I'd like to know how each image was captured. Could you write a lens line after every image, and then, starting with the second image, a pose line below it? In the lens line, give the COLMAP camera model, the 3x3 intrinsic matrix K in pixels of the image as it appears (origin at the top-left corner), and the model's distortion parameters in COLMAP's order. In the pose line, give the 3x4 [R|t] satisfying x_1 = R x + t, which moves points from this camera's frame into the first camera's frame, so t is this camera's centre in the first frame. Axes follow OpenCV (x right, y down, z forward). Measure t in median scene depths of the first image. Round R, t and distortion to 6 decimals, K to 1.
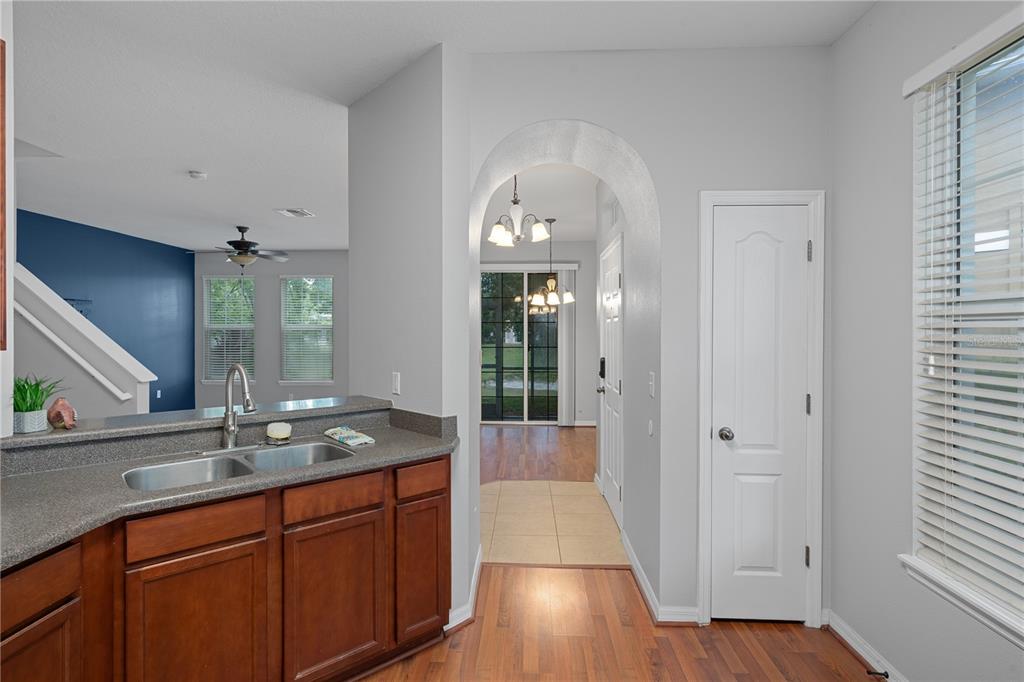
lens RADIAL K [[514.4, 0, 512.0], [0, 514.4, 334.4], [0, 0, 1]] dist [-0.001643, 0.001601]
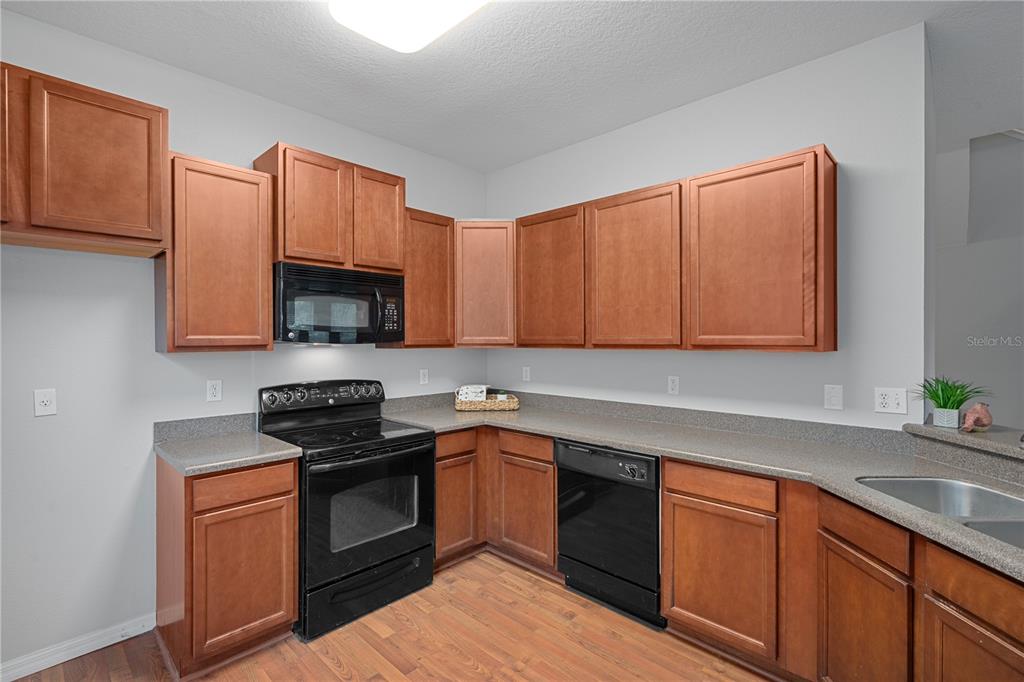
lens RADIAL K [[470.2, 0, 518.6], [0, 470.2, 341.0], [0, 0, 1]] dist [-0.007686, 0.000604]
pose [[-0.656275, 0.004737, -0.754507, 0.362618], [-0.002425, 0.999962, 0.008387, -0.006577], [0.754518, 0.007334, -0.656239, 0.721525]]
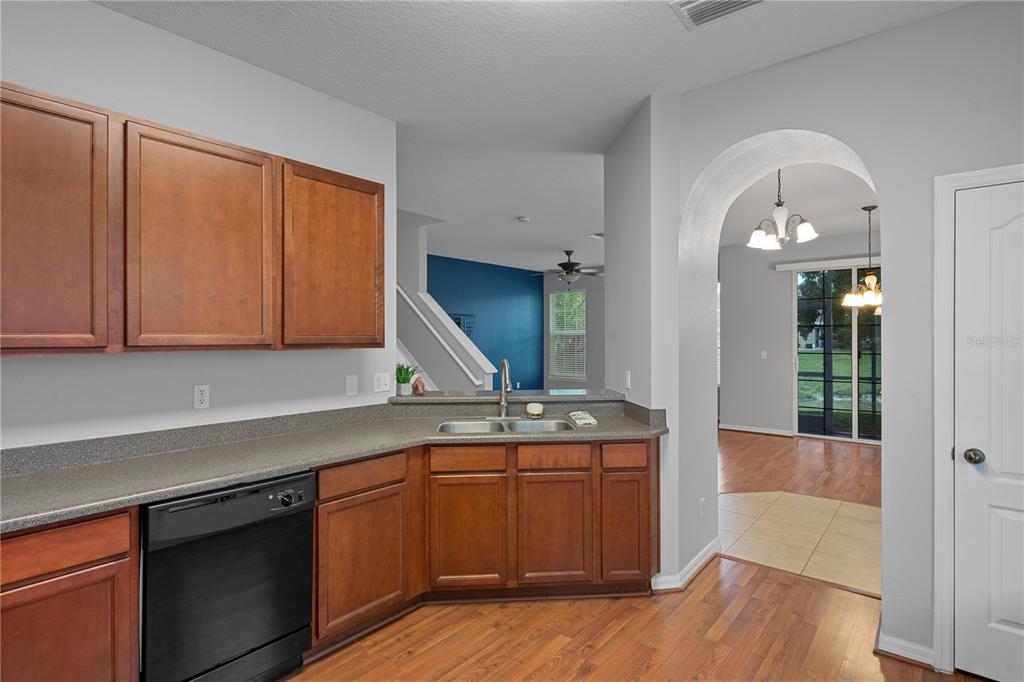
lens RADIAL K [[514.4, 0, 520.5], [0, 514.4, 337.6], [0, 0, 1]] dist [-0.001643, 0.001601]
pose [[0.802810, -0.002441, -0.596229, 0.321935], [0.000665, 0.999995, -0.003199, -0.000485], [0.596234, 0.002172, 0.802808, -0.130417]]
